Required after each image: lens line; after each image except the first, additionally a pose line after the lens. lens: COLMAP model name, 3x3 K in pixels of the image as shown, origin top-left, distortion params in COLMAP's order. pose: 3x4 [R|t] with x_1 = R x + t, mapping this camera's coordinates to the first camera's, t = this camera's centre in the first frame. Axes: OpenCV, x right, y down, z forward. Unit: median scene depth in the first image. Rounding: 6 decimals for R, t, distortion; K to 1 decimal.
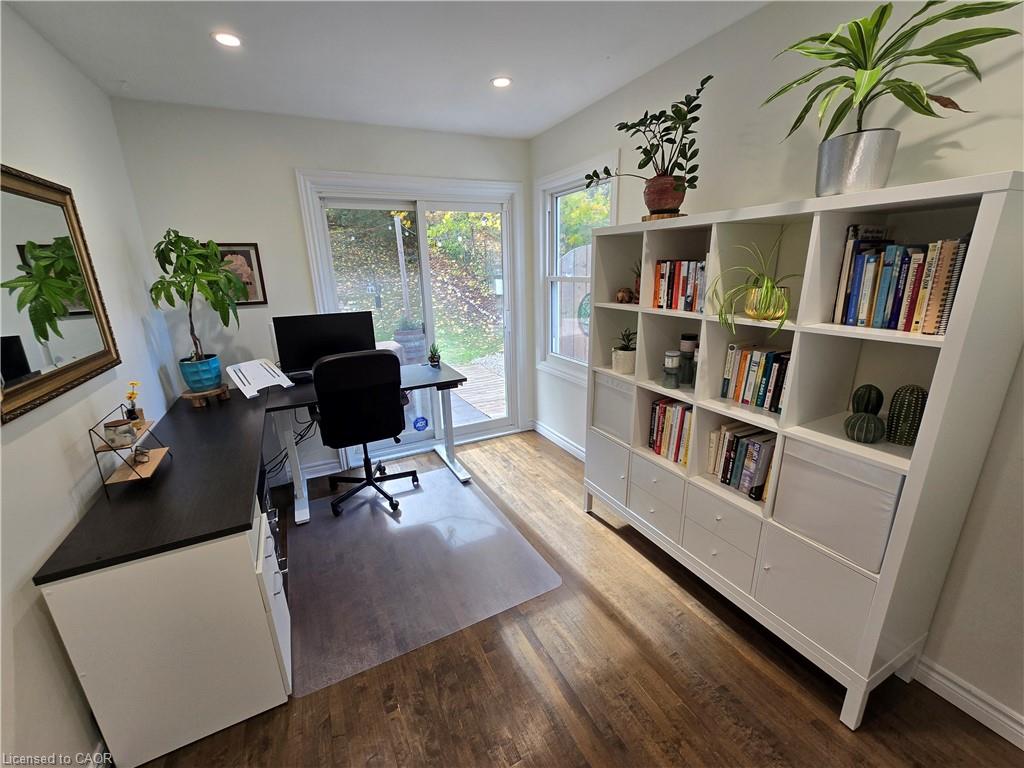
lens RADIAL K [[424.0, 0, 509.9], [0, 424.0, 386.0], [0, 0, 1]] dist [-0.001964, -0.000226]
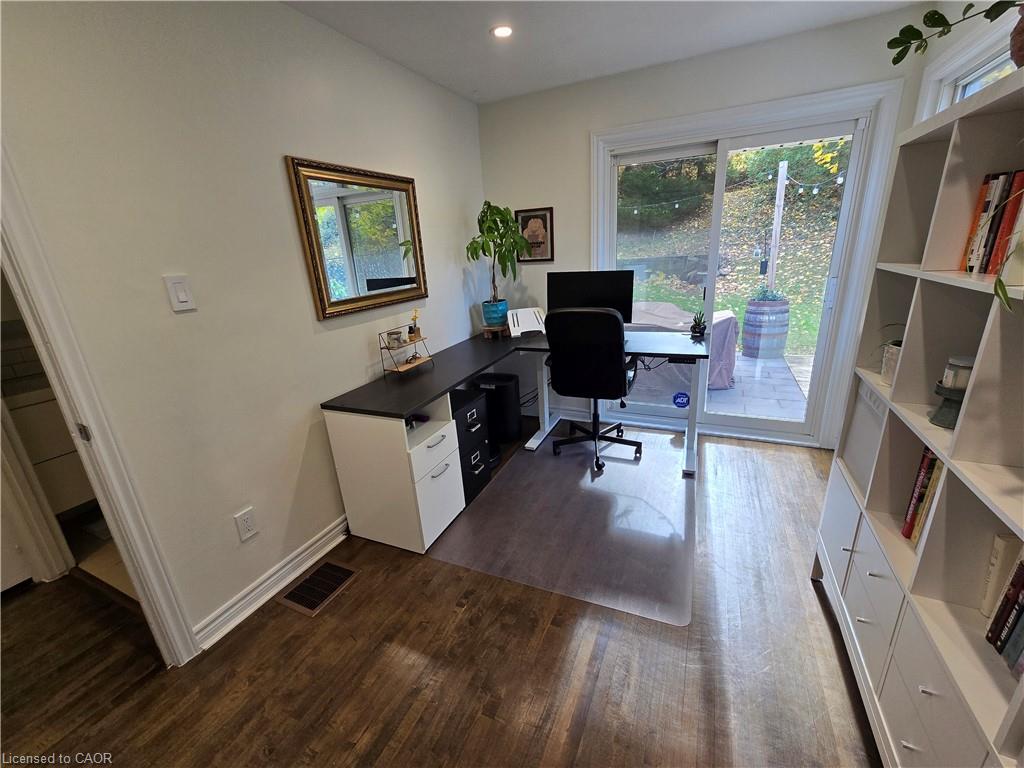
lens RADIAL K [[424.0, 0, 509.9], [0, 424.0, 386.0], [0, 0, 1]] dist [-0.001964, -0.000226]
pose [[0.624667, 0.232341, -0.745526, 0.333209], [-0.175287, 0.972068, 0.156072, -0.024552], [0.760963, 0.033188, 0.647945, 0.194033]]
